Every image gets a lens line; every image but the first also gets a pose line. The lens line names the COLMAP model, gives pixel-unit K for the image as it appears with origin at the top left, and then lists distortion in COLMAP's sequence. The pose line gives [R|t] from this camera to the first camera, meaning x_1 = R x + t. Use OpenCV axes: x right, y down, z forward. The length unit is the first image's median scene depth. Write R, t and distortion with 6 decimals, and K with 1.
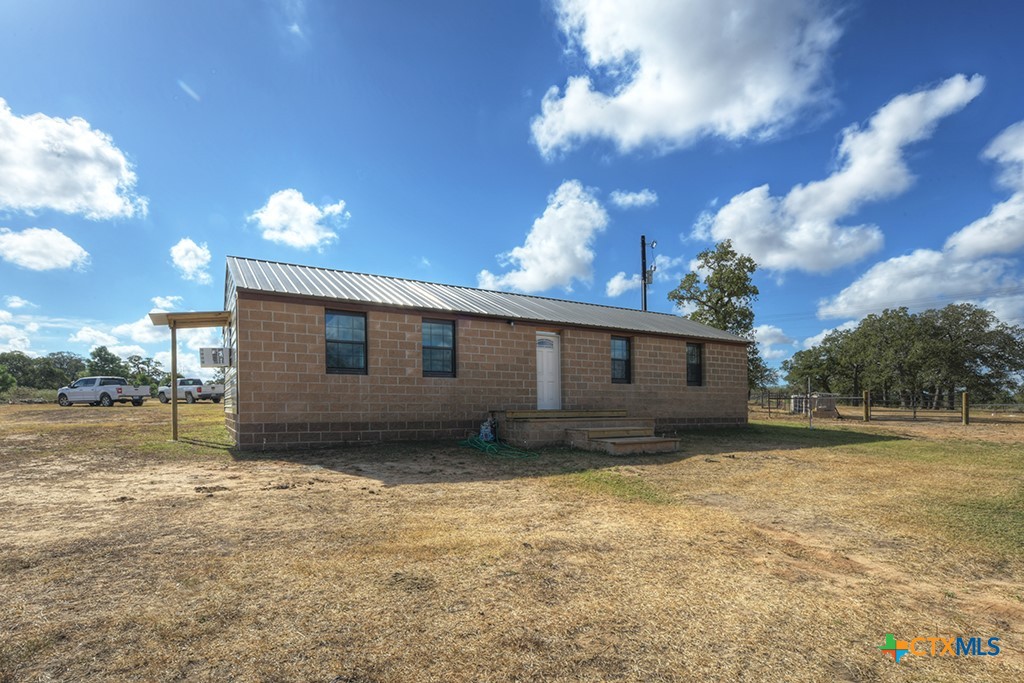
lens RADIAL K [[485.5, 0, 510.6], [0, 485.5, 342.8], [0, 0, 1]] dist [0.000358, 0.000011]
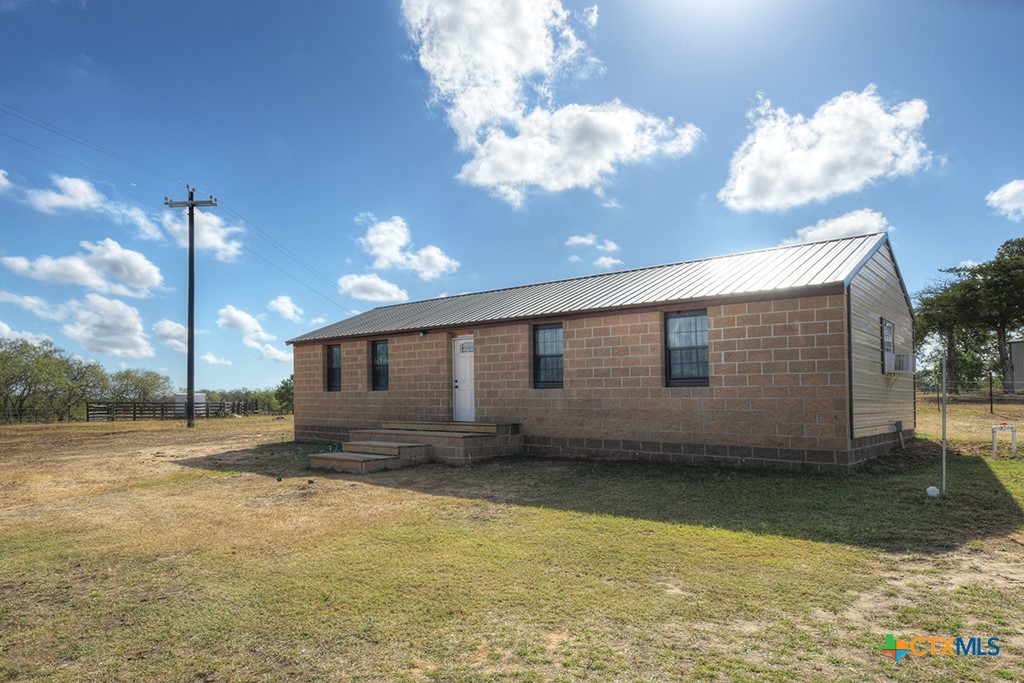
lens RADIAL K [[639.9, 0, 511.1], [0, 639.9, 340.8], [0, 0, 1]] dist [-0.002260, -0.000091]
pose [[0.344960, -0.107673, -0.932421, 1.147073], [0.095475, 0.992271, -0.079263, 0.085580], [0.933749, -0.061680, 0.352574, 0.628636]]
